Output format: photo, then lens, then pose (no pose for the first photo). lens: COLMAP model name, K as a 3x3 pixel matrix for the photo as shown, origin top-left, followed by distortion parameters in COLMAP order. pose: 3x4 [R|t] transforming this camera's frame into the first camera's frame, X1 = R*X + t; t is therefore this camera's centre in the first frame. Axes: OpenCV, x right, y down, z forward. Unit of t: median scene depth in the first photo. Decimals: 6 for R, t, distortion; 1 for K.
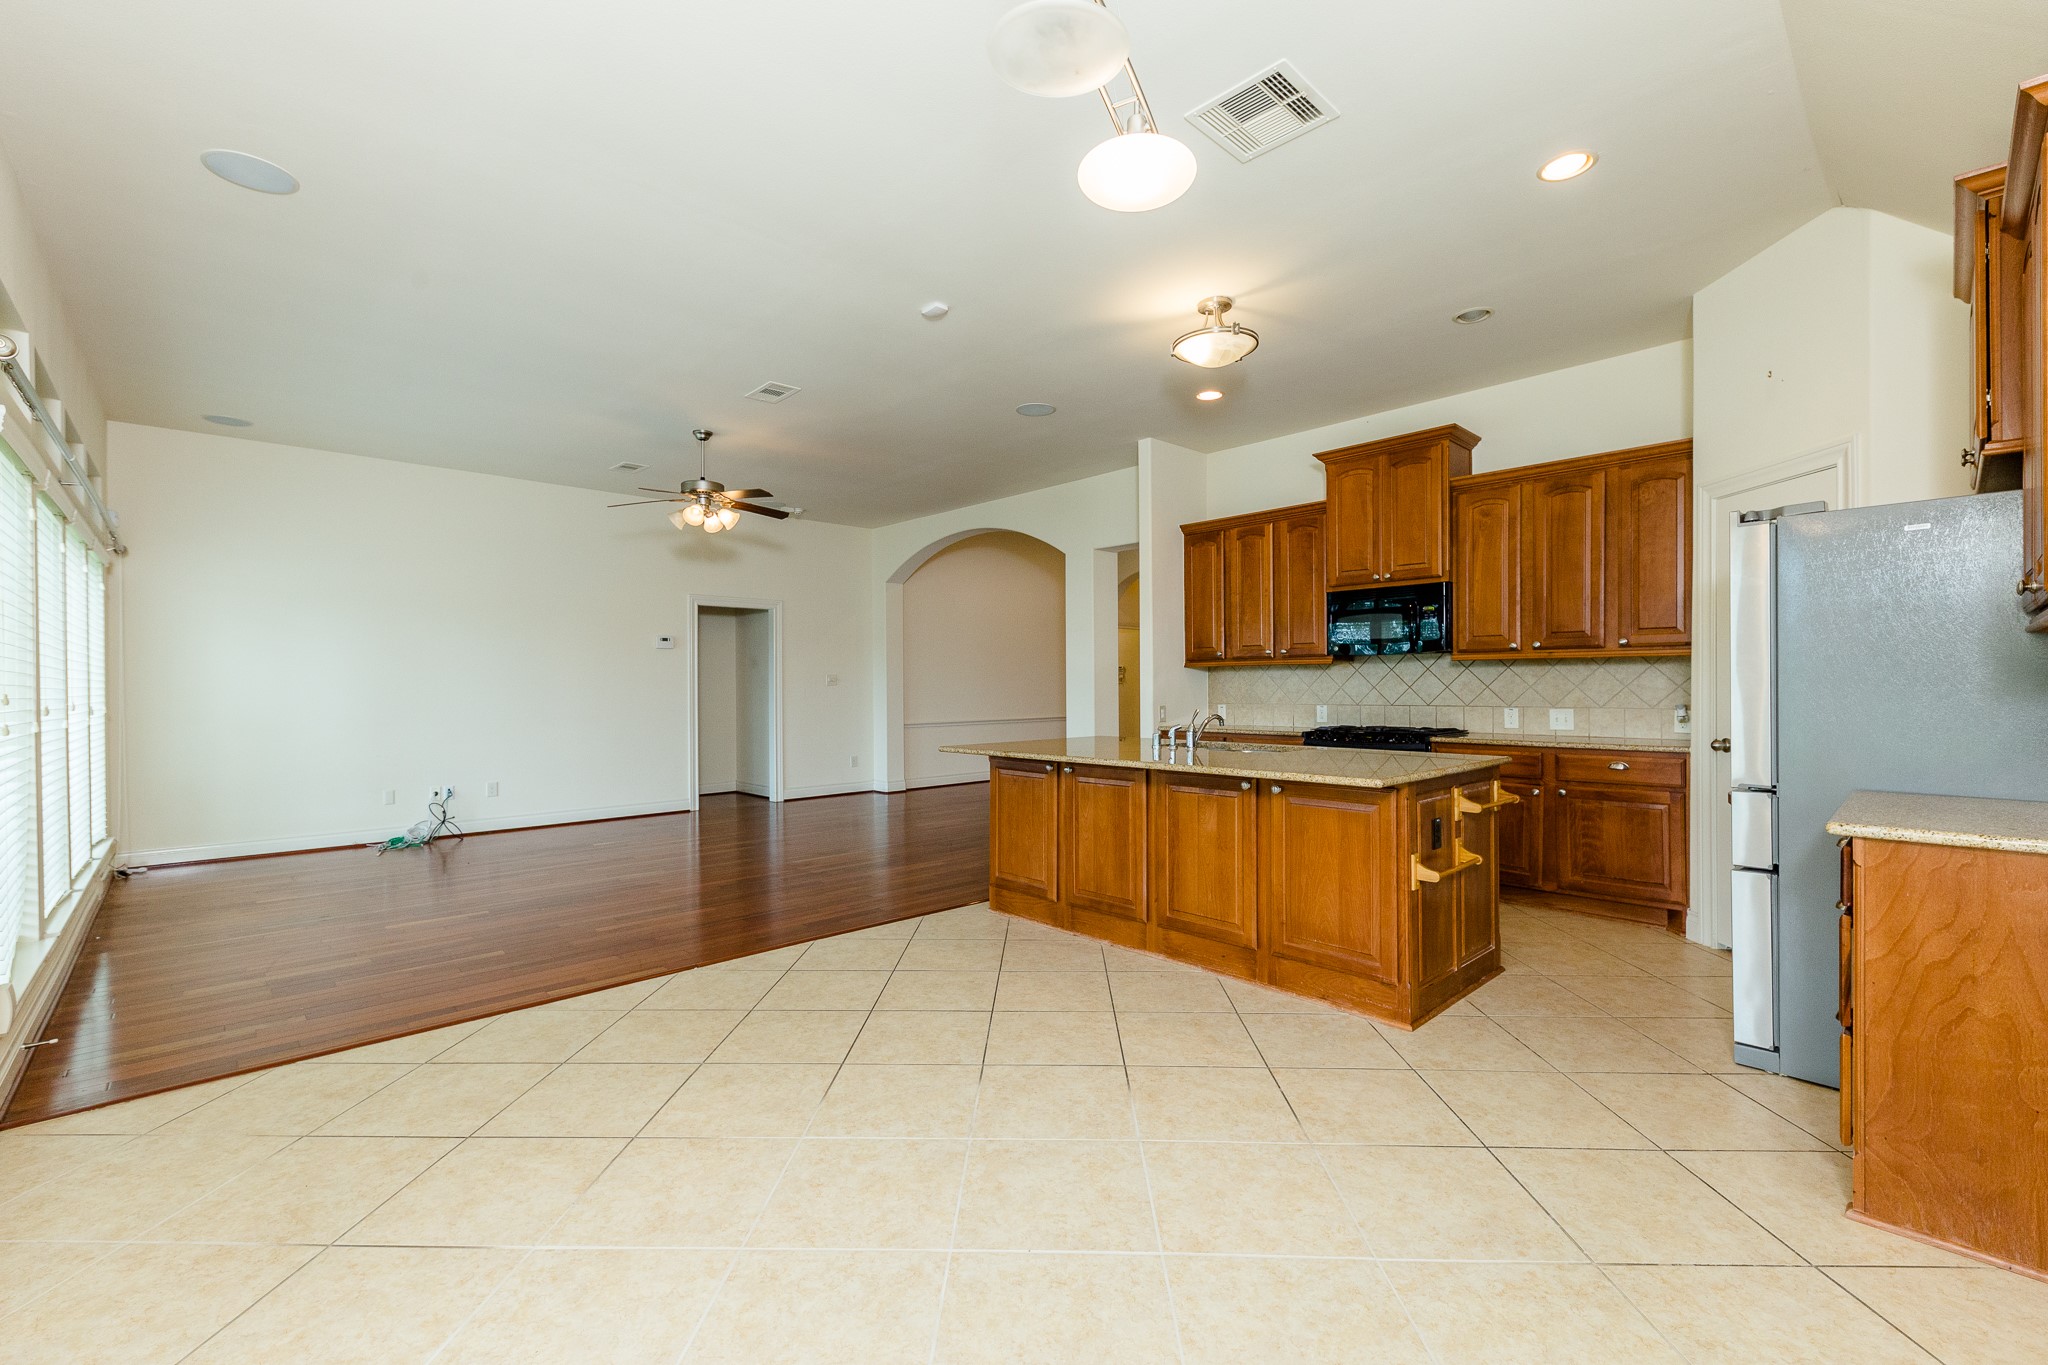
lens RADIAL K [[888.2, 0, 1023.9], [0, 888.2, 681.8], [0, 0, 1]] dist [0.003879, -0.000186]
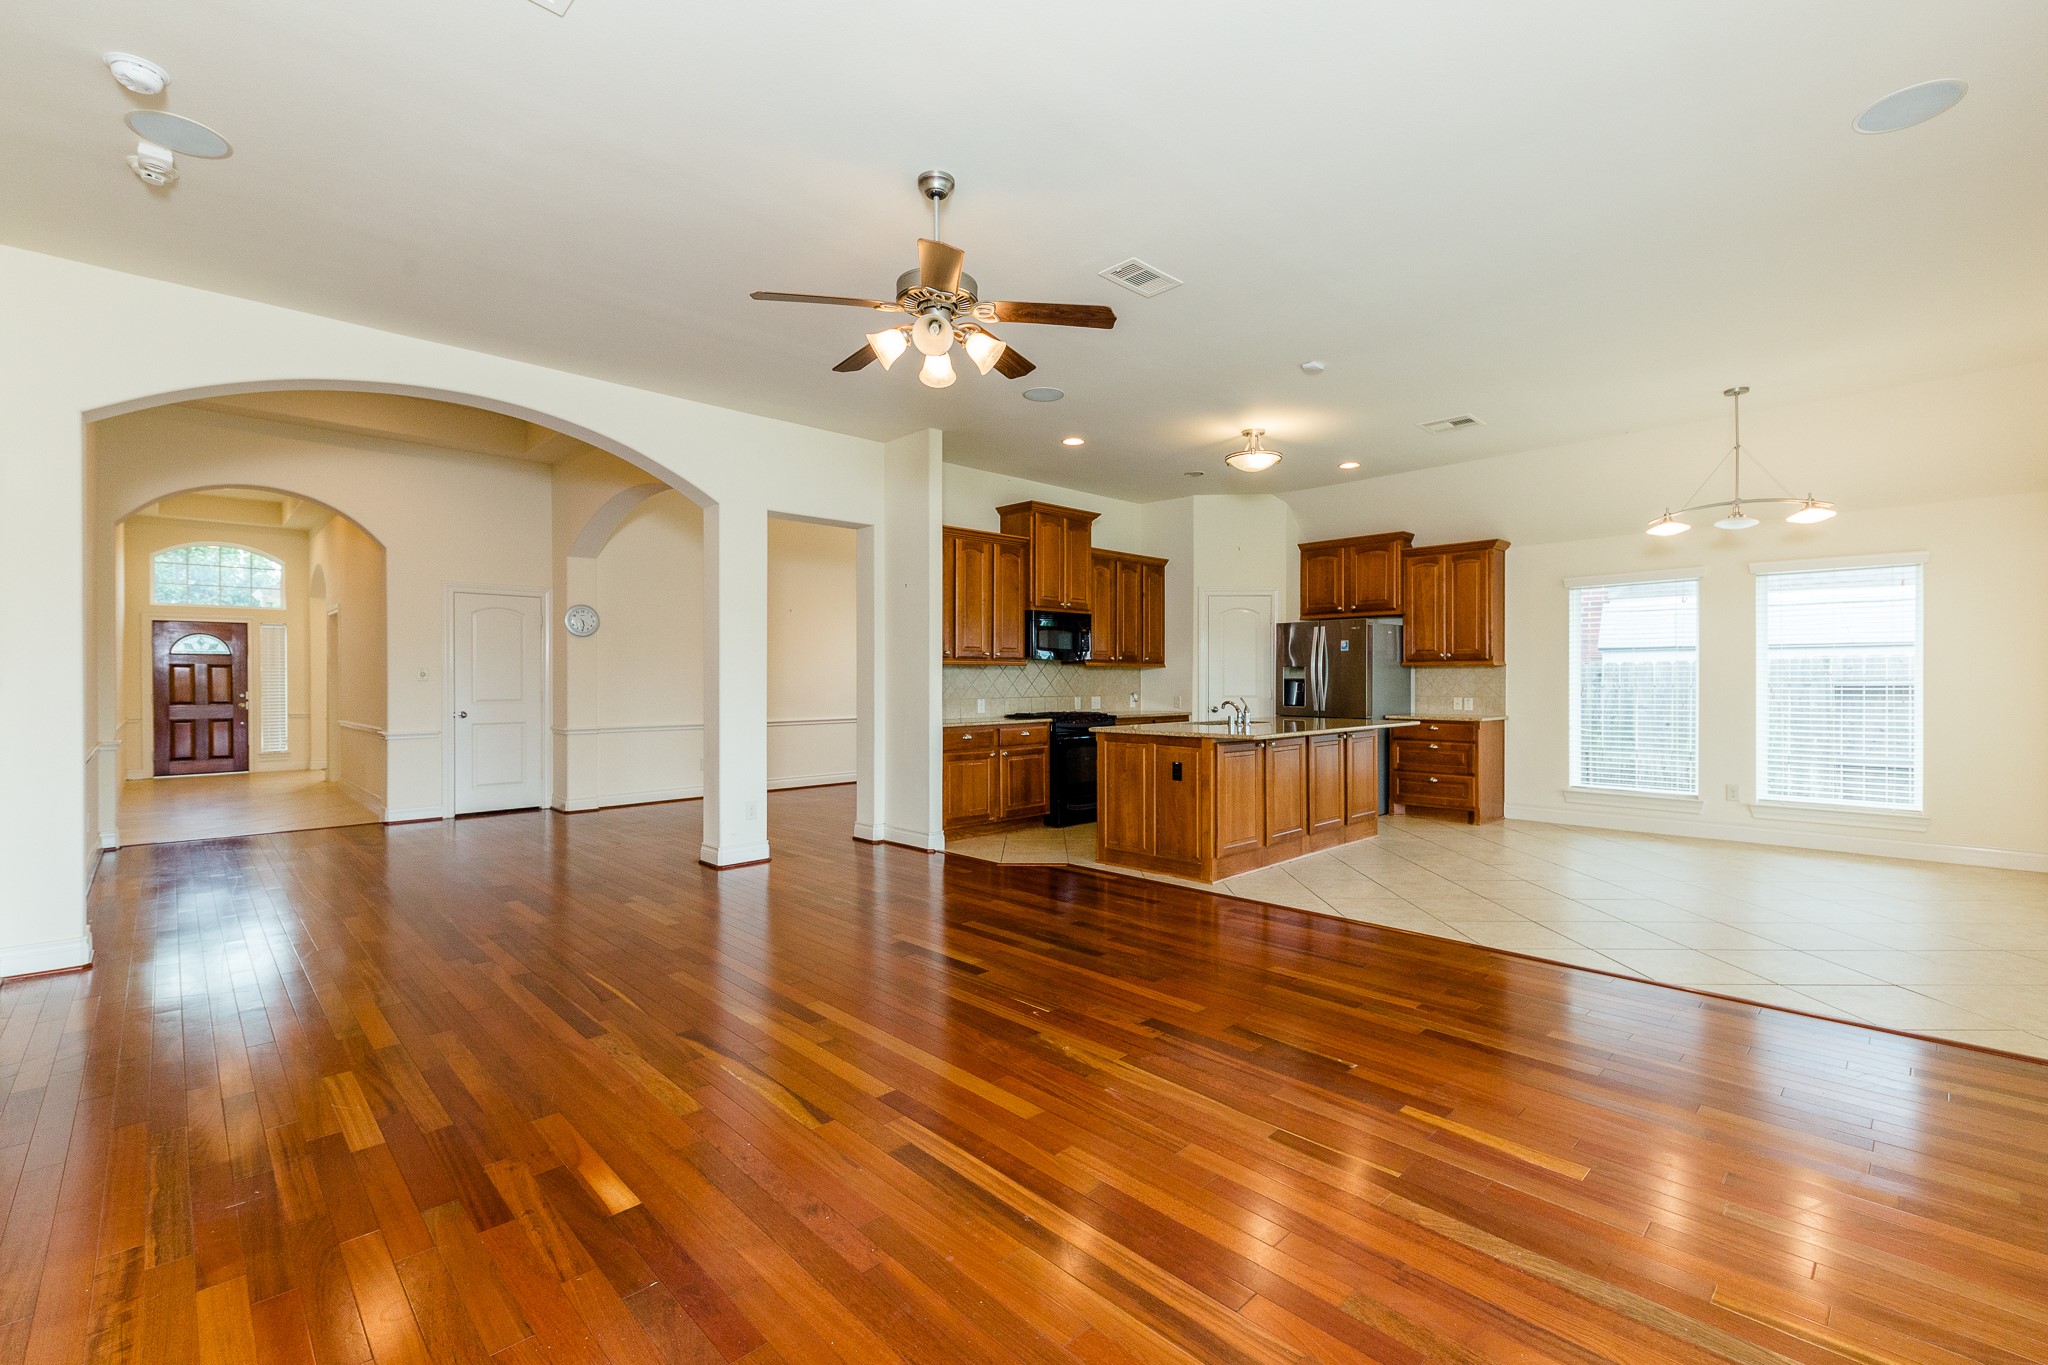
lens RADIAL K [[888.2, 0, 1028.1], [0, 888.2, 692.6], [0, 0, 1]] dist [0.003879, -0.000186]
pose [[-0.015856, -0.006556, 0.999853, -1.006870], [0.002468, 0.999975, 0.006596, 0.011473], [-0.999871, 0.002572, -0.015839, 1.083114]]
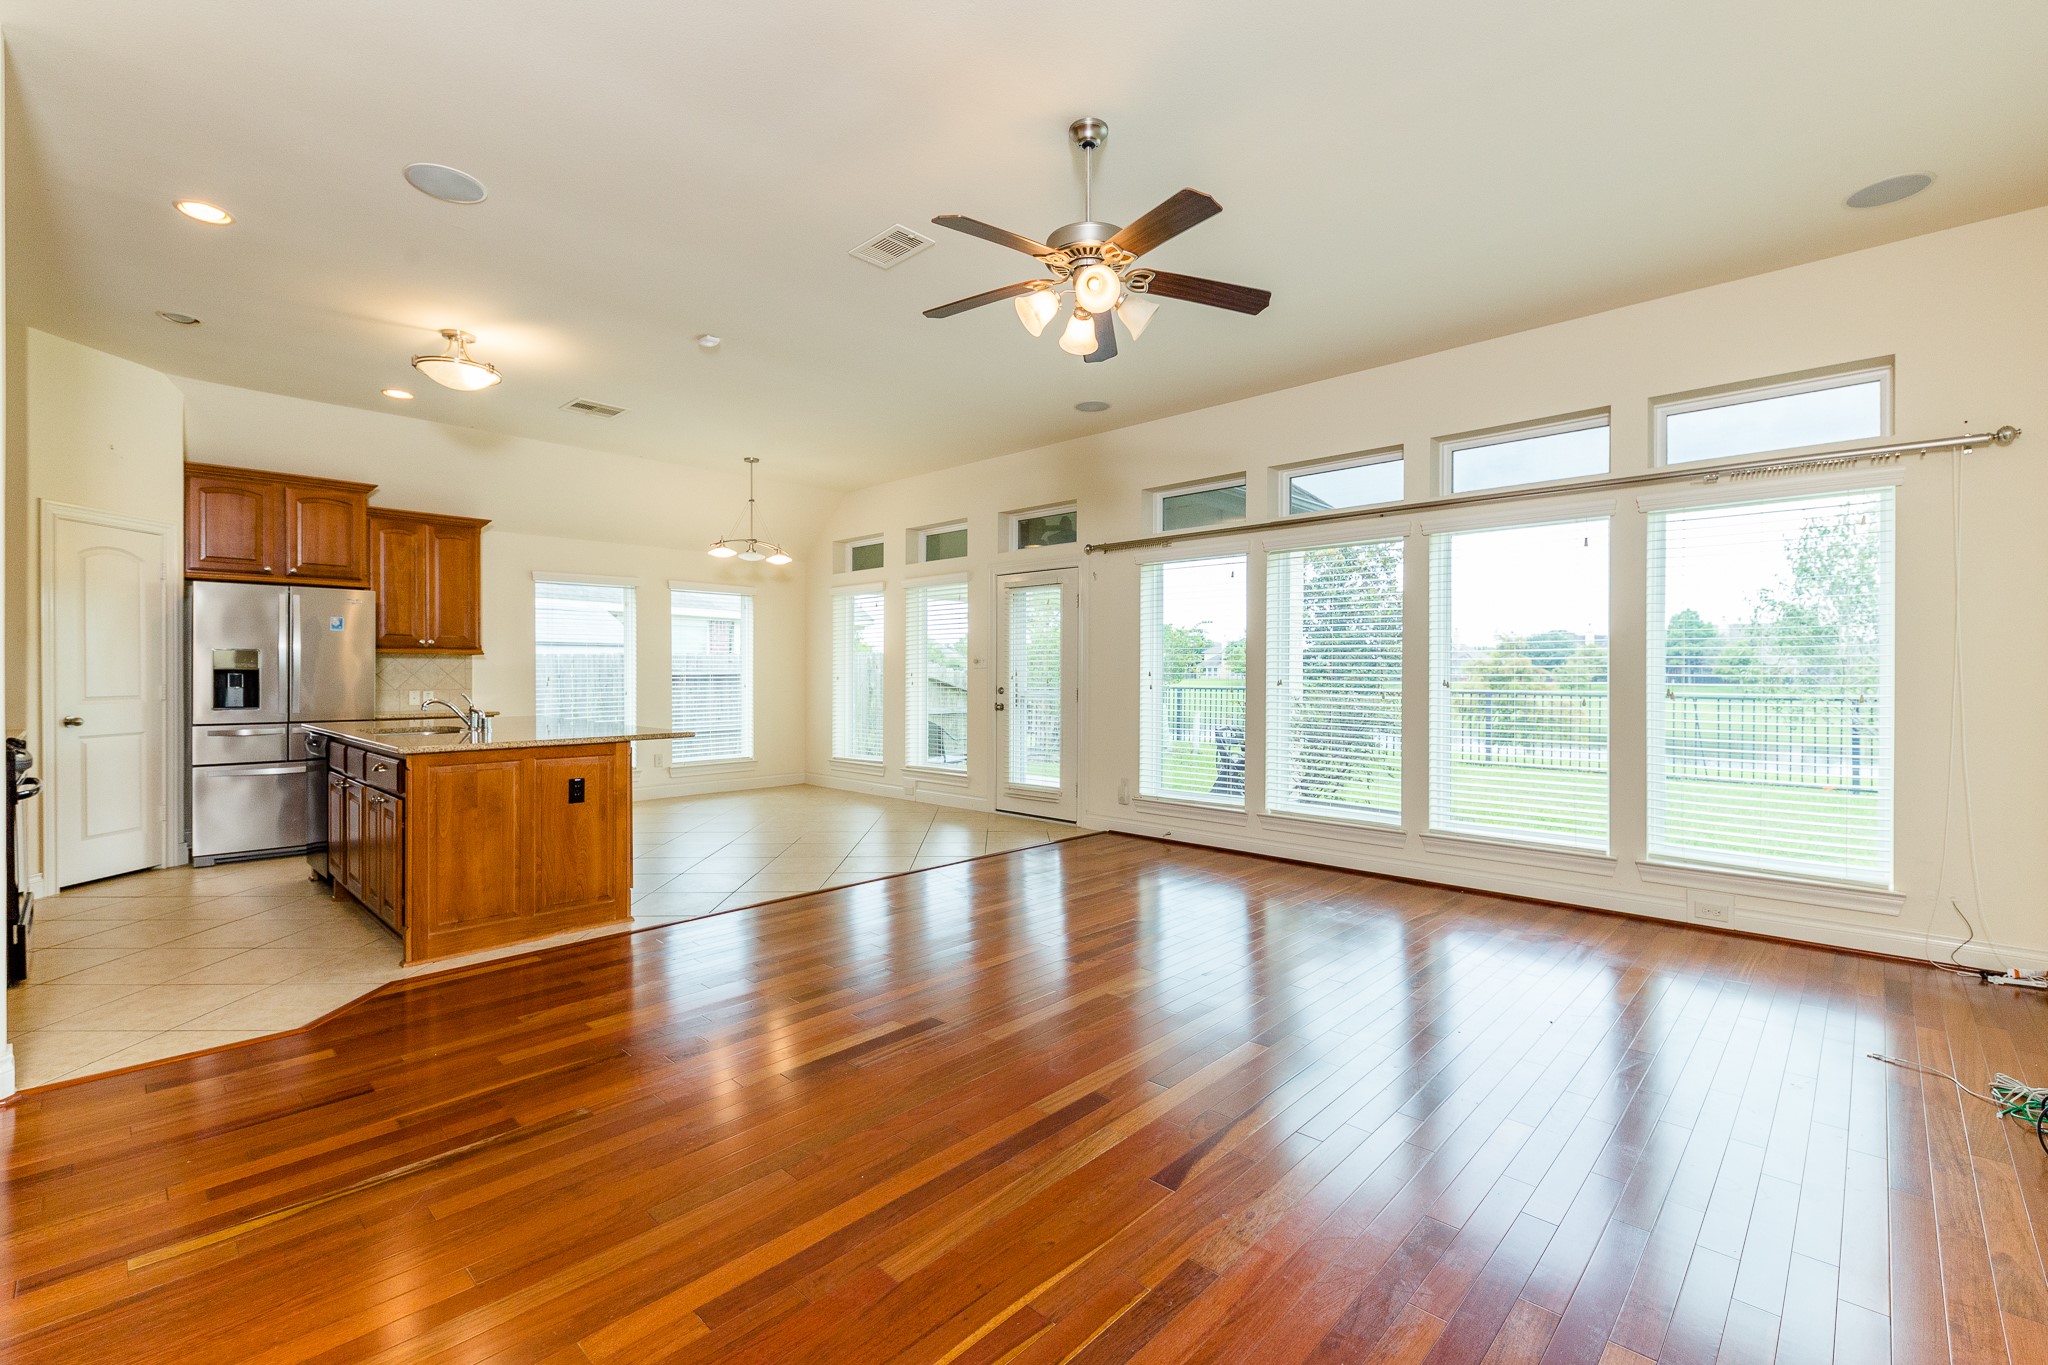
lens RADIAL K [[888.2, 0, 1045.1], [0, 888.2, 686.5], [0, 0, 1]] dist [0.003879, -0.000186]
pose [[-0.997315, 0.008675, -0.072720, -0.349067], [0.007341, 0.999800, 0.018590, 0.008070], [0.072866, 0.018006, -0.997179, 1.680395]]
